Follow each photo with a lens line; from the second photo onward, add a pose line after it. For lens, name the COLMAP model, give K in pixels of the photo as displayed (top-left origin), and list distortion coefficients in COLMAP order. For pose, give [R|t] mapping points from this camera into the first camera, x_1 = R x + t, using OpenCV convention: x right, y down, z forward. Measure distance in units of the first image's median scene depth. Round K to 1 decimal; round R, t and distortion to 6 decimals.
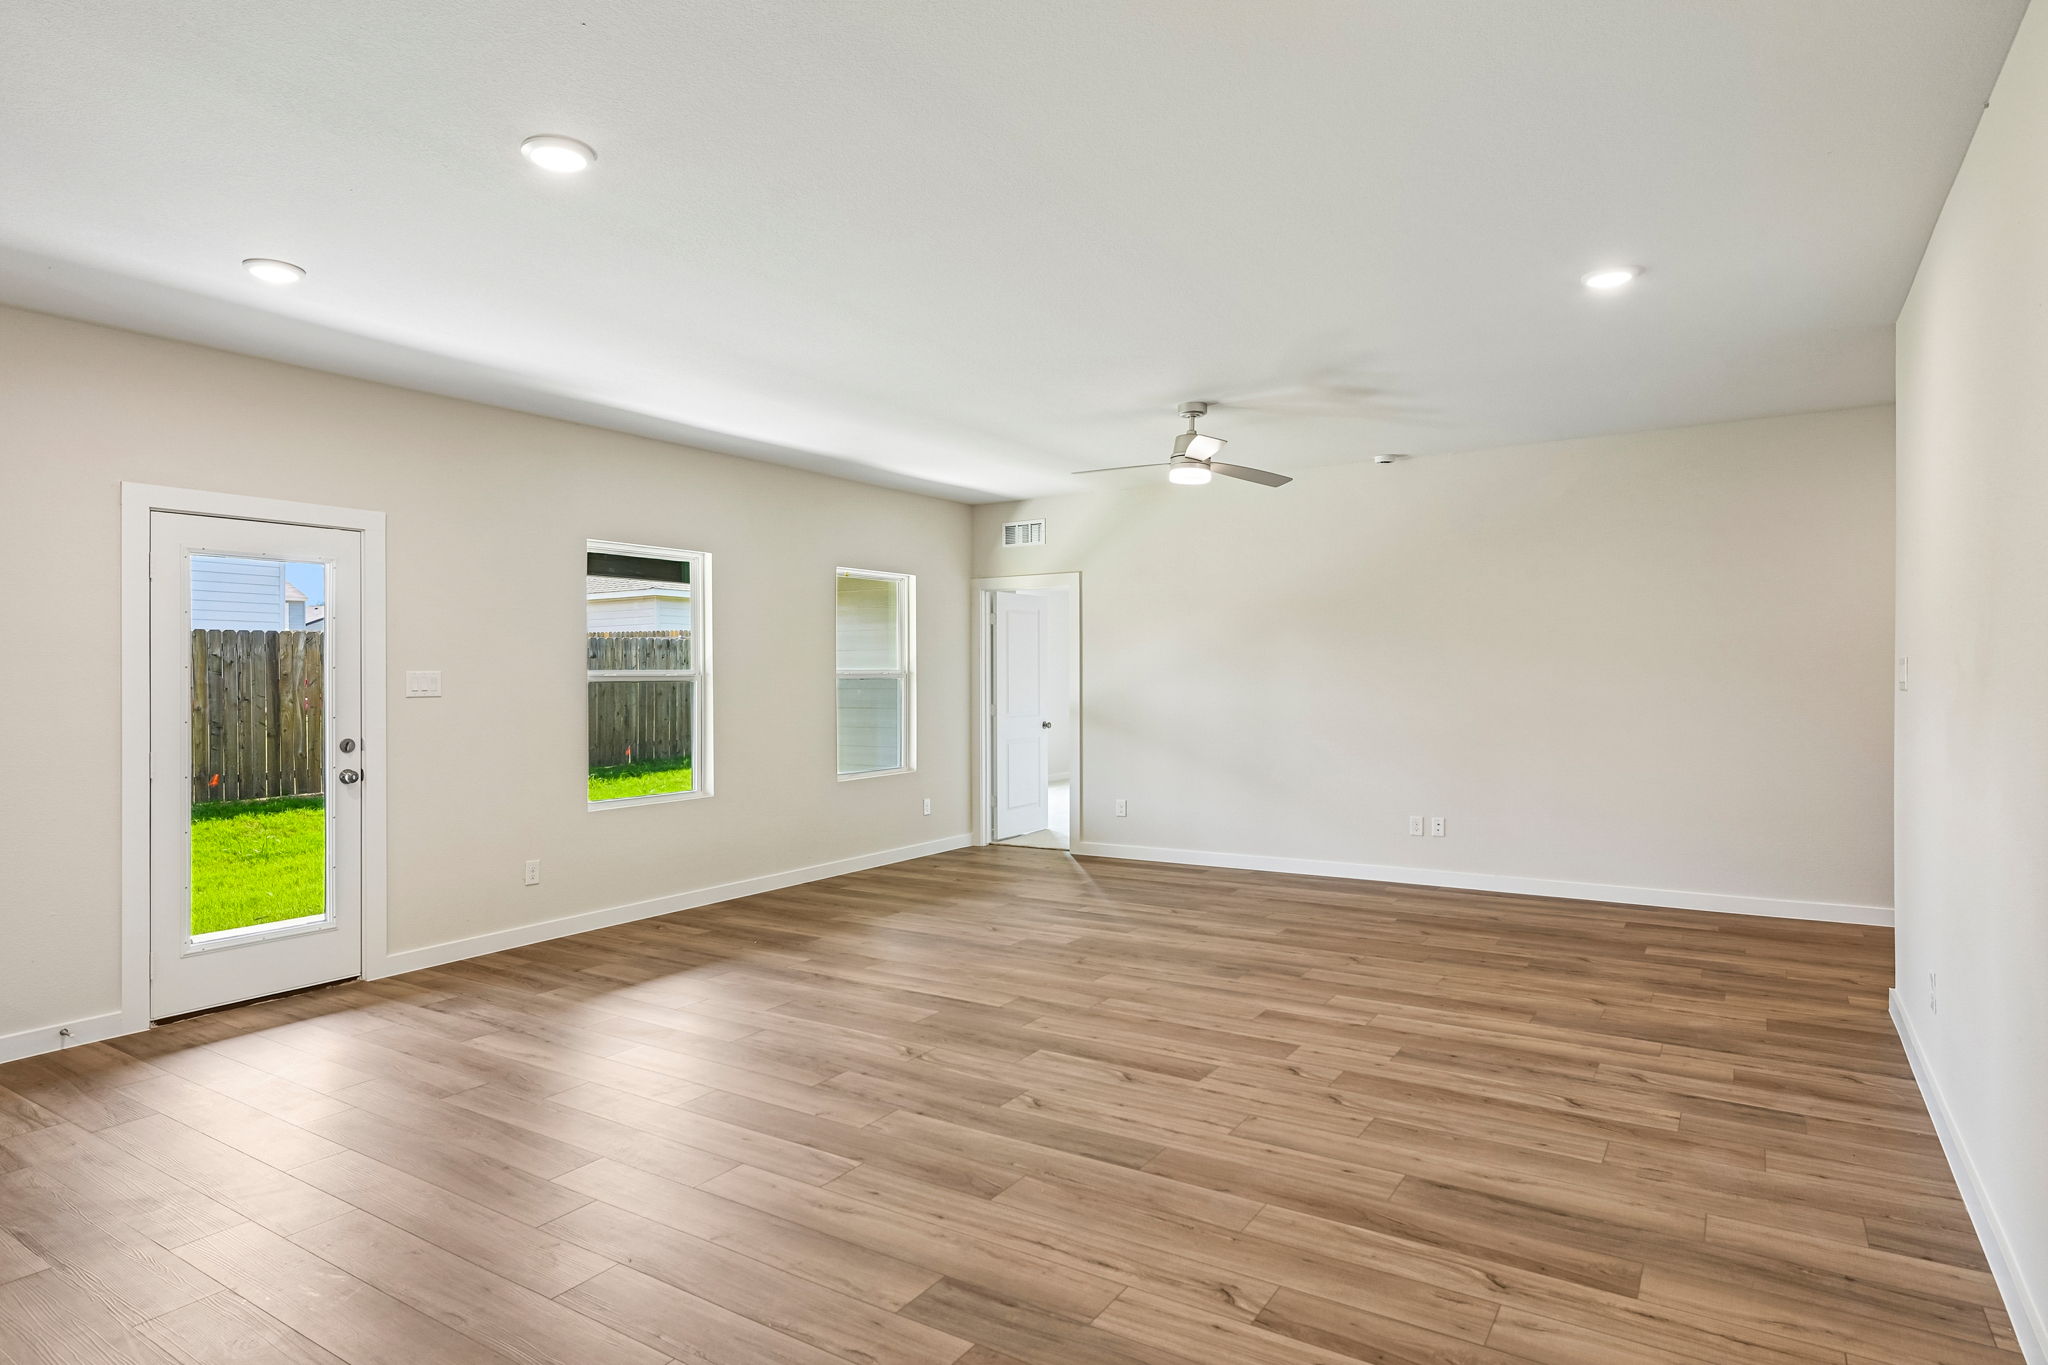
lens RADIAL K [[1137.9, 0, 1009.1], [0, 1137.9, 670.9], [0, 0, 1]] dist [0.000266, 0.000405]
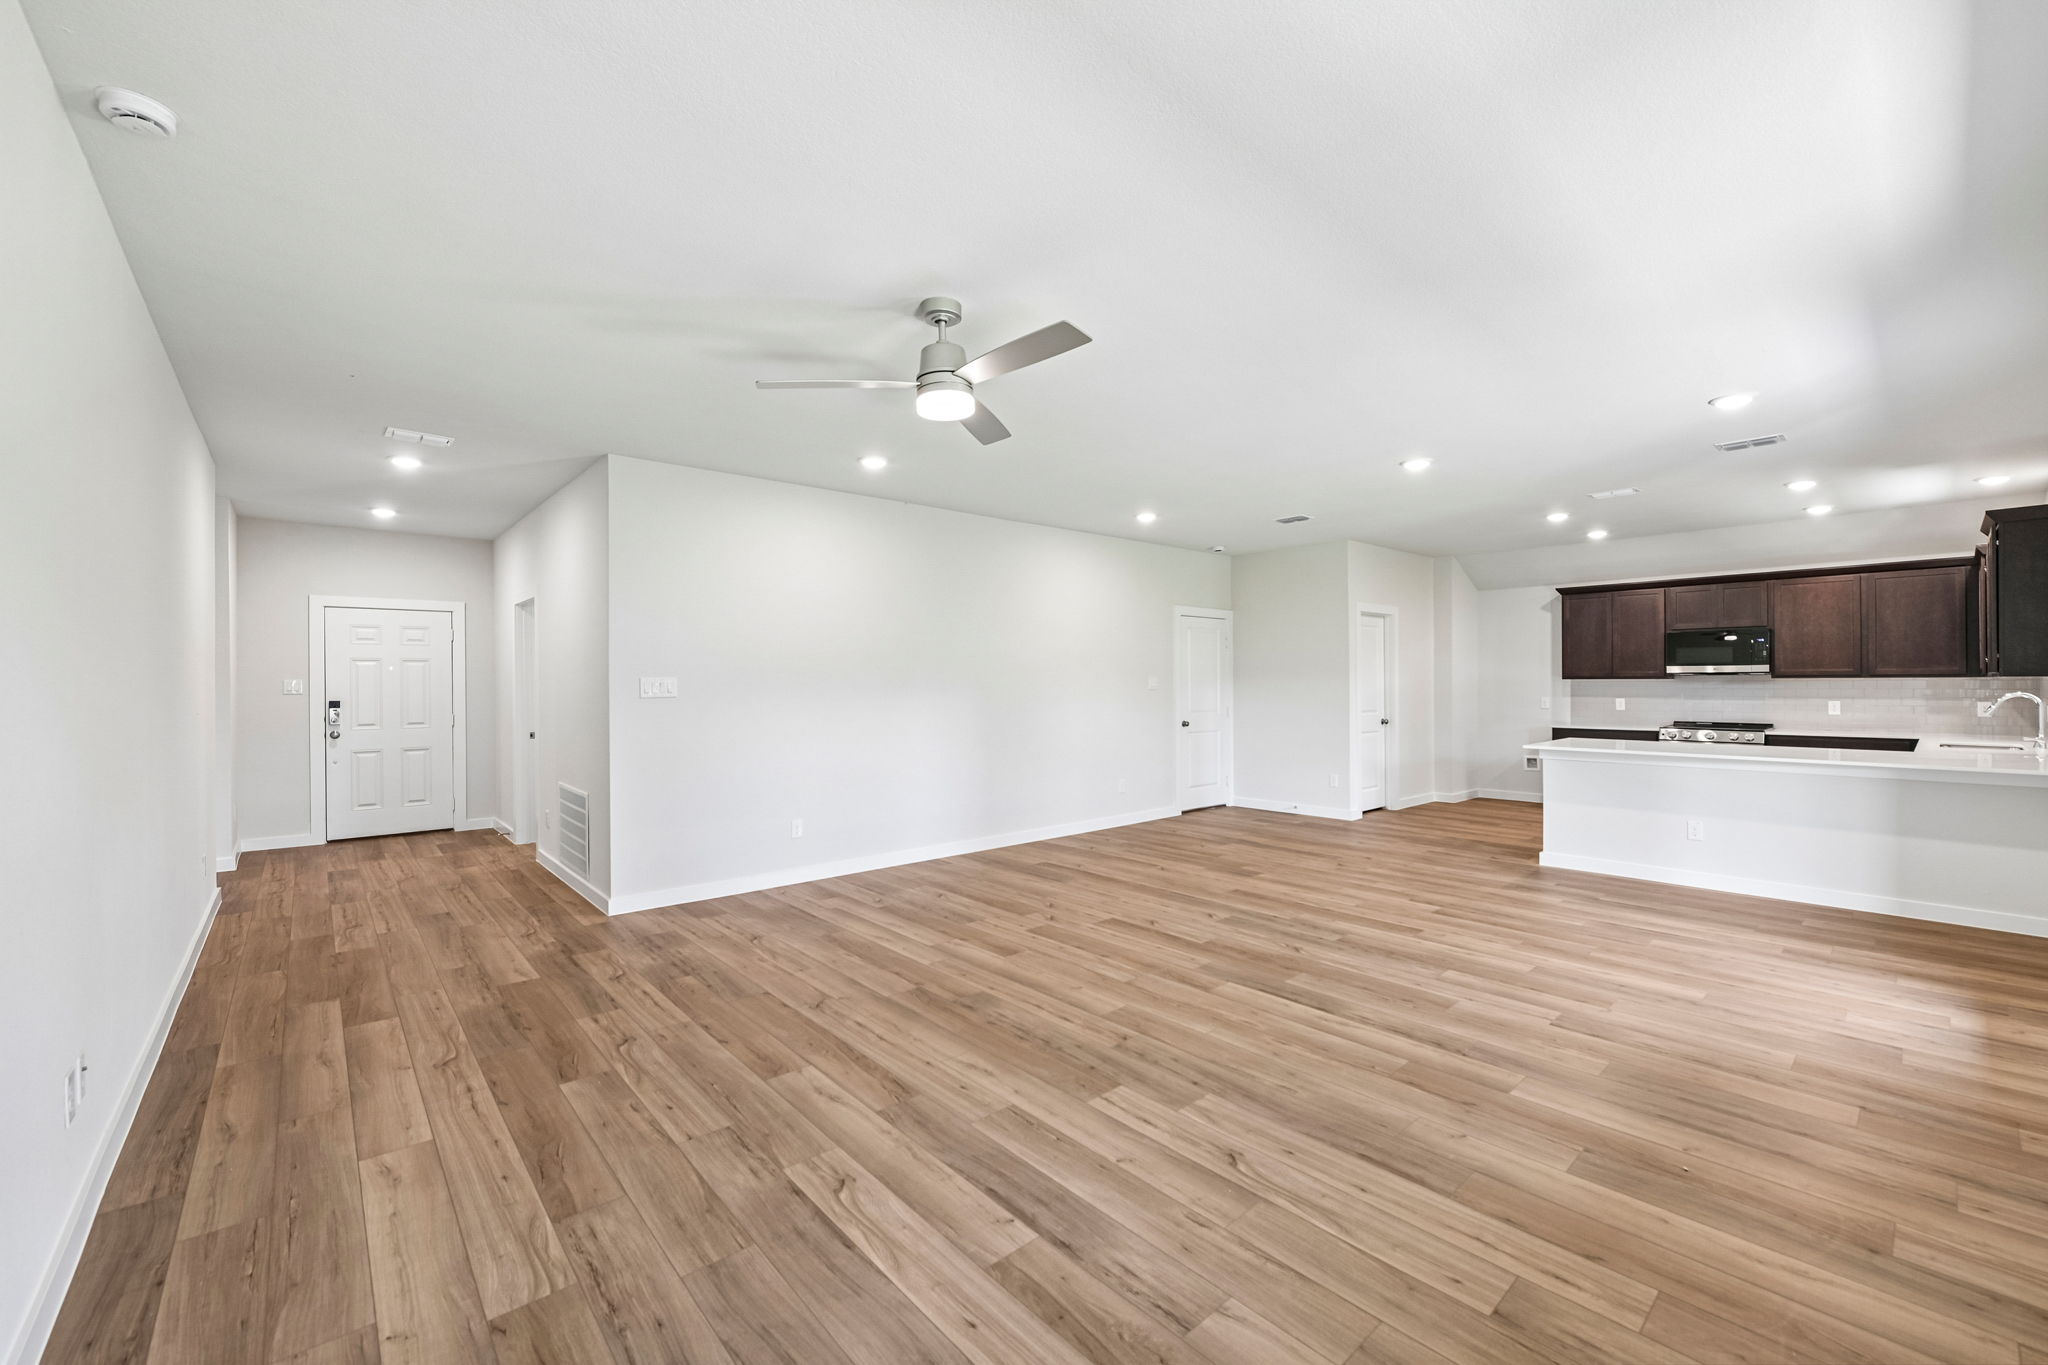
lens RADIAL K [[816.7, 0, 1028.8], [0, 816.7, 687.6], [0, 0, 1]] dist [-0.007135, 0.000424]
pose [[-0.965788, 0.011111, 0.259096, -0.029739], [0.011903, 0.999928, 0.001486, 0.006017], [-0.259061, 0.004519, -0.965850, 1.872674]]
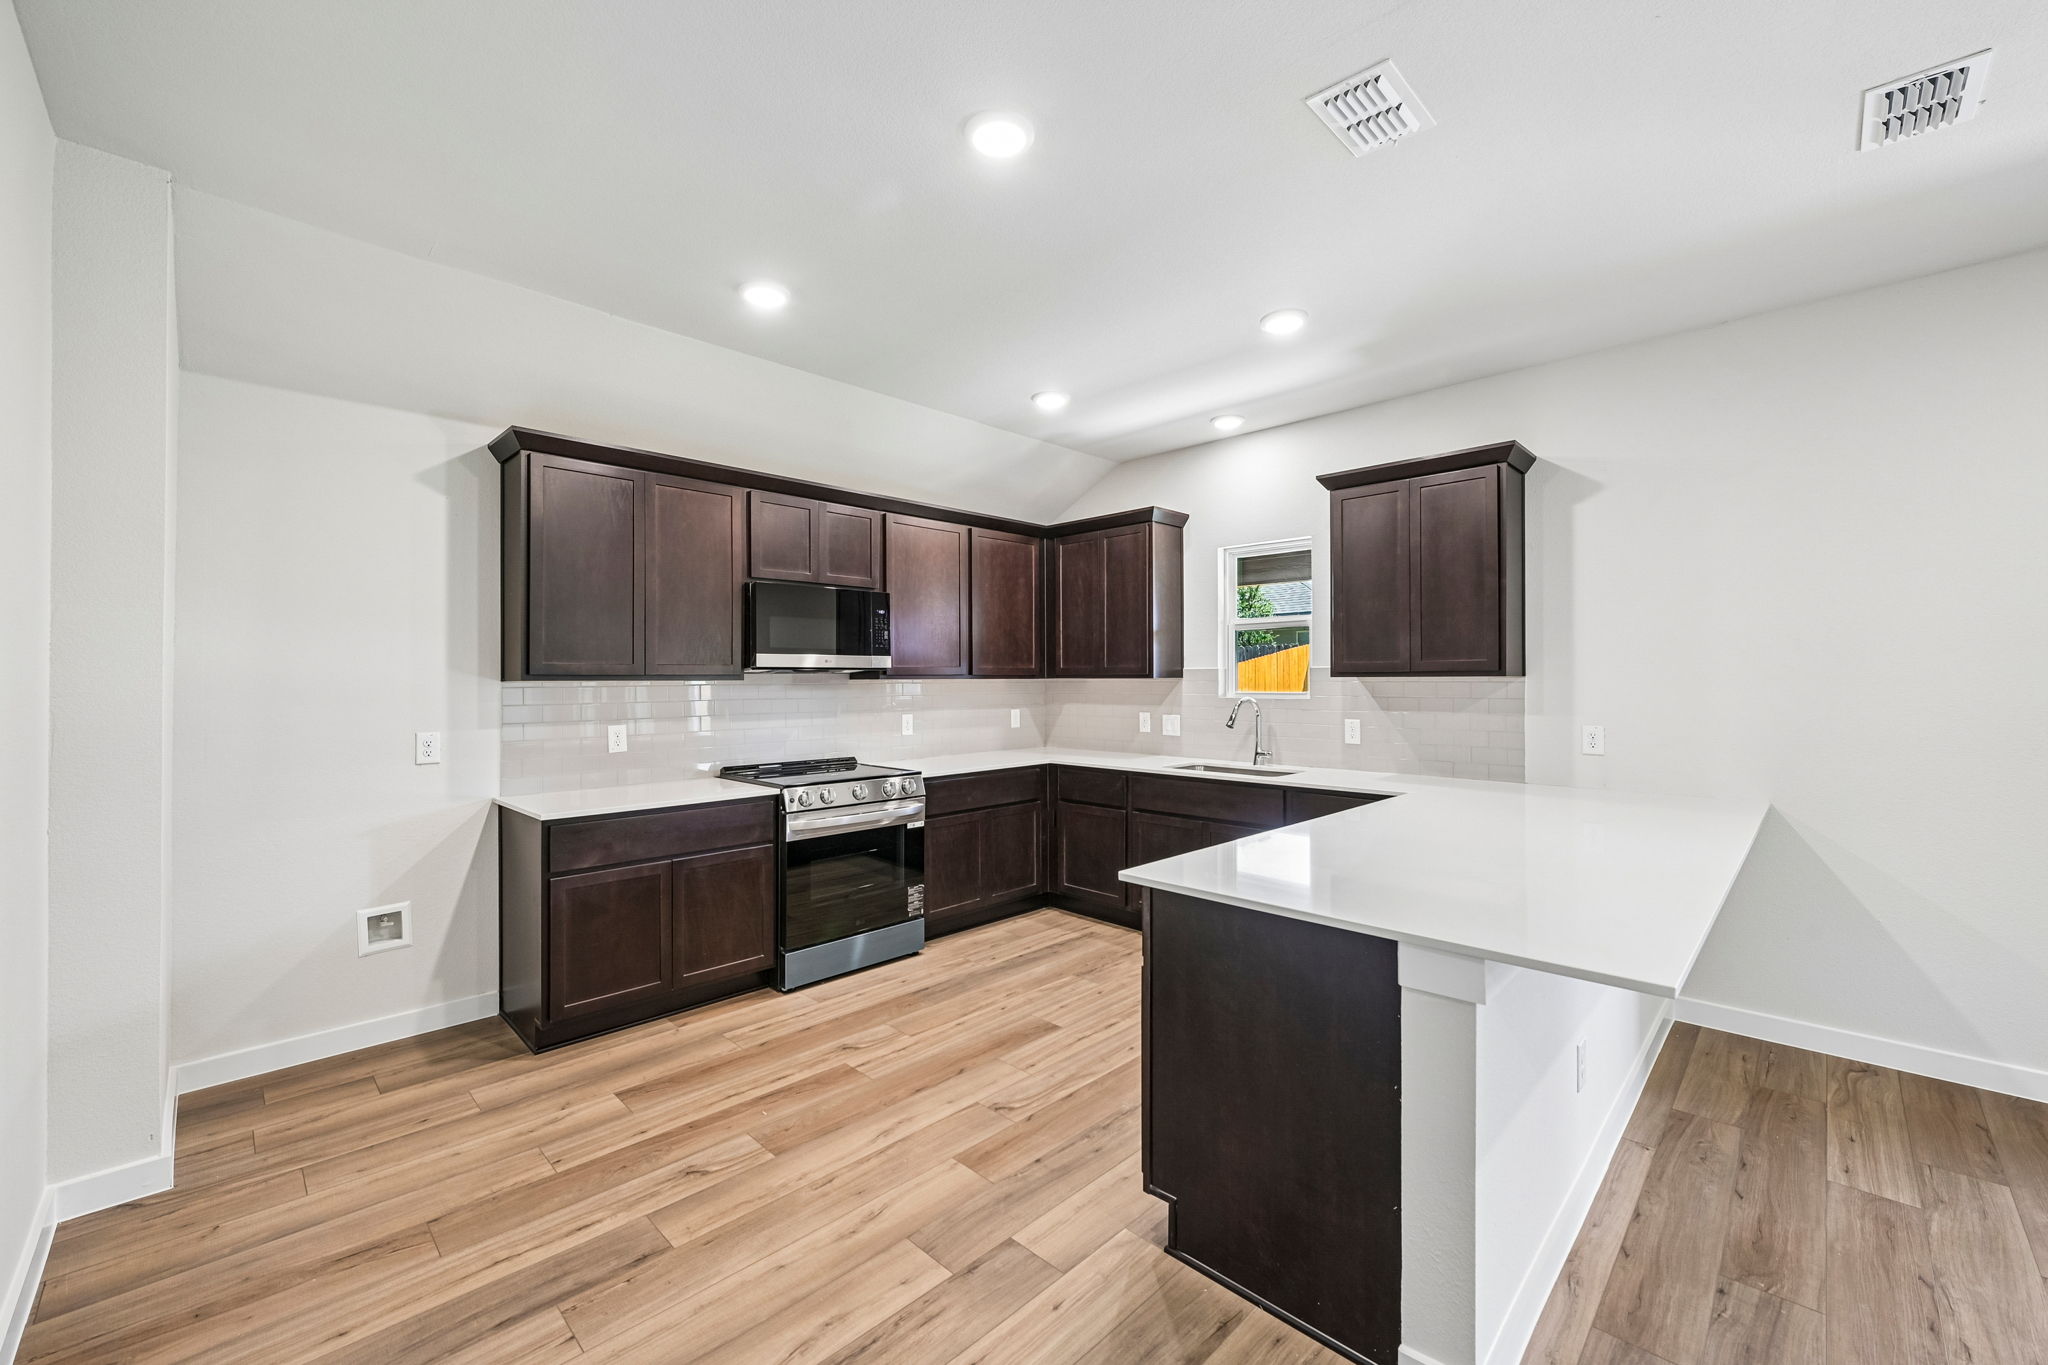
lens RADIAL K [[830.9, 0, 1029.8], [0, 830.9, 665.0], [0, 0, 1]] dist [-0.001708, -0.000580]
pose [[-0.195646, -0.008060, -0.980641, -0.132574], [0.009707, 0.999901, -0.010155, 0.002636], [0.980627, -0.011506, -0.195548, 0.266809]]
